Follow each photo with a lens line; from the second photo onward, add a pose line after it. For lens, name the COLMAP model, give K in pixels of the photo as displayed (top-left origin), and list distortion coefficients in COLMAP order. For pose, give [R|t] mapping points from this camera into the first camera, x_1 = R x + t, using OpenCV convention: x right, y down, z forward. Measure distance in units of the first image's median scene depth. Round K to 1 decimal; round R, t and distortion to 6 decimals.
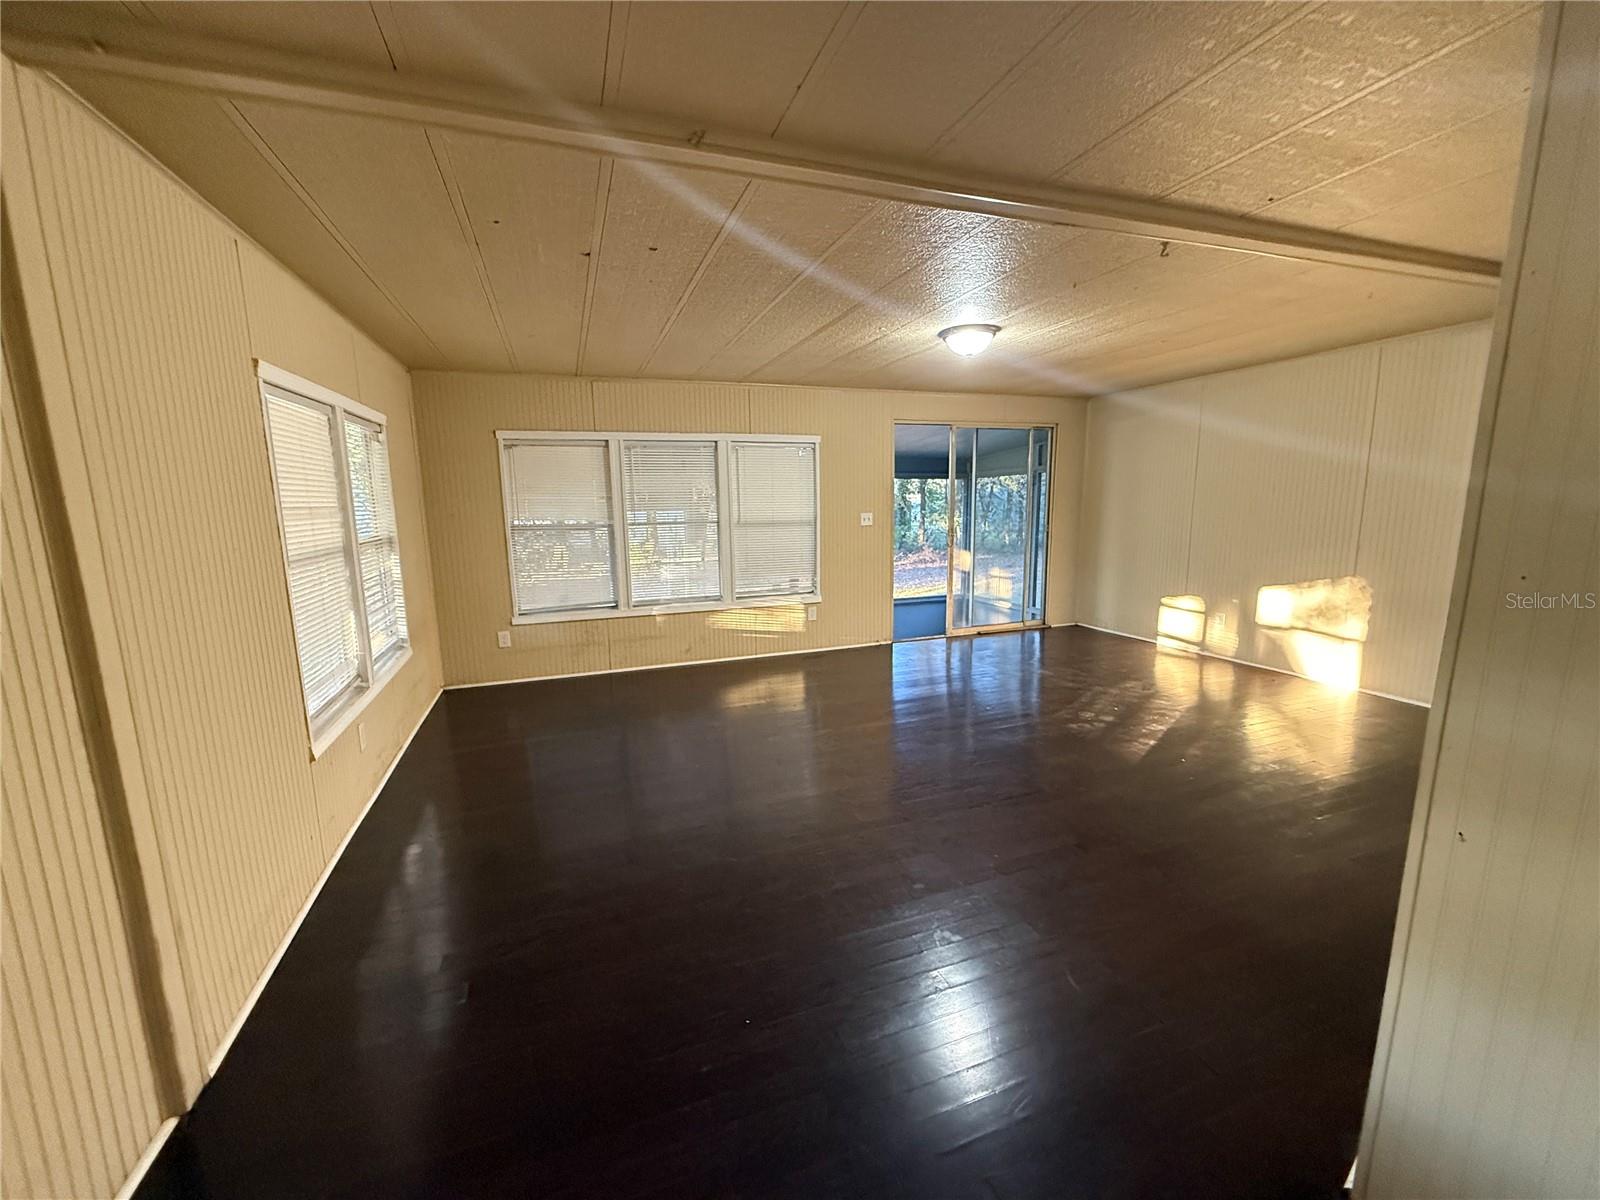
lens RADIAL K [[638.5, 0, 799.2], [0, 638.5, 596.4], [0, 0, 1]] dist [0.002061, -0.000155]
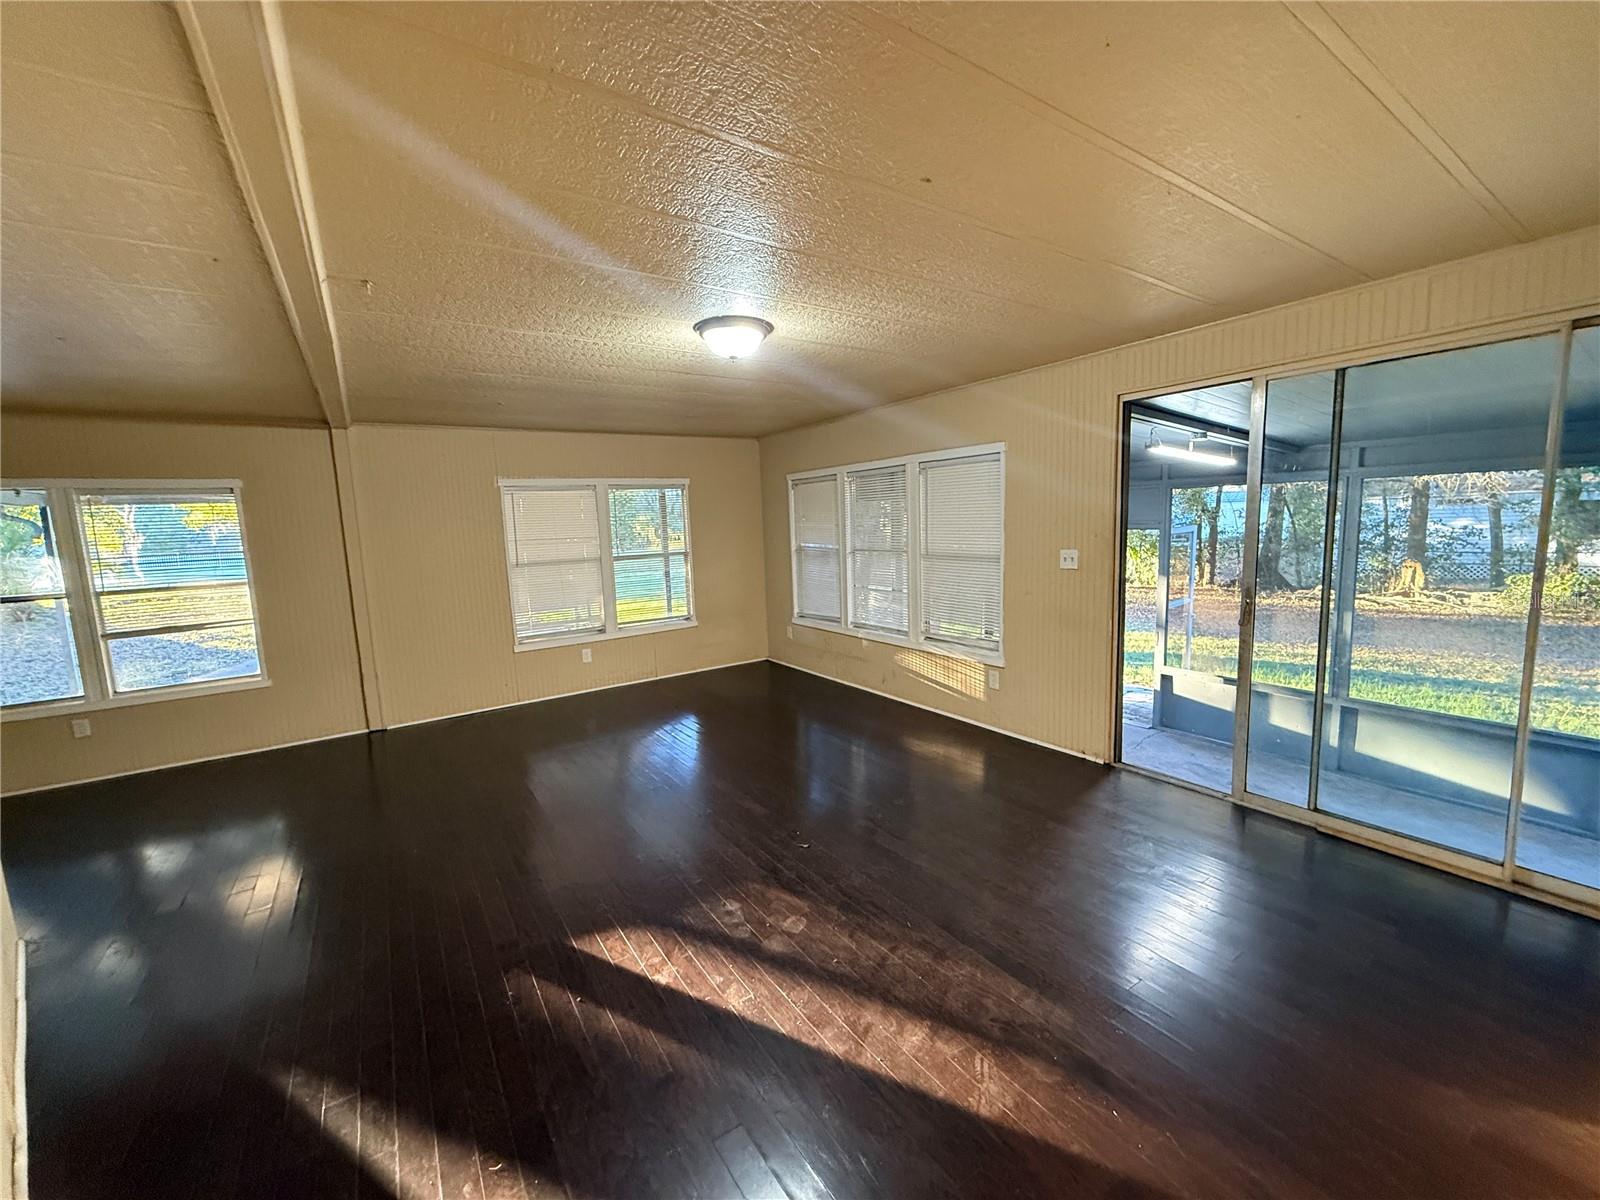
lens RADIAL K [[638.5, 0, 805.0], [0, 638.5, 604.1], [0, 0, 1]] dist [0.002061, -0.000155]
pose [[0.255319, 0.134787, -0.957416, 0.712928], [-0.115171, 0.987424, 0.108298, -0.122880], [0.959973, 0.082616, 0.267632, 0.609551]]
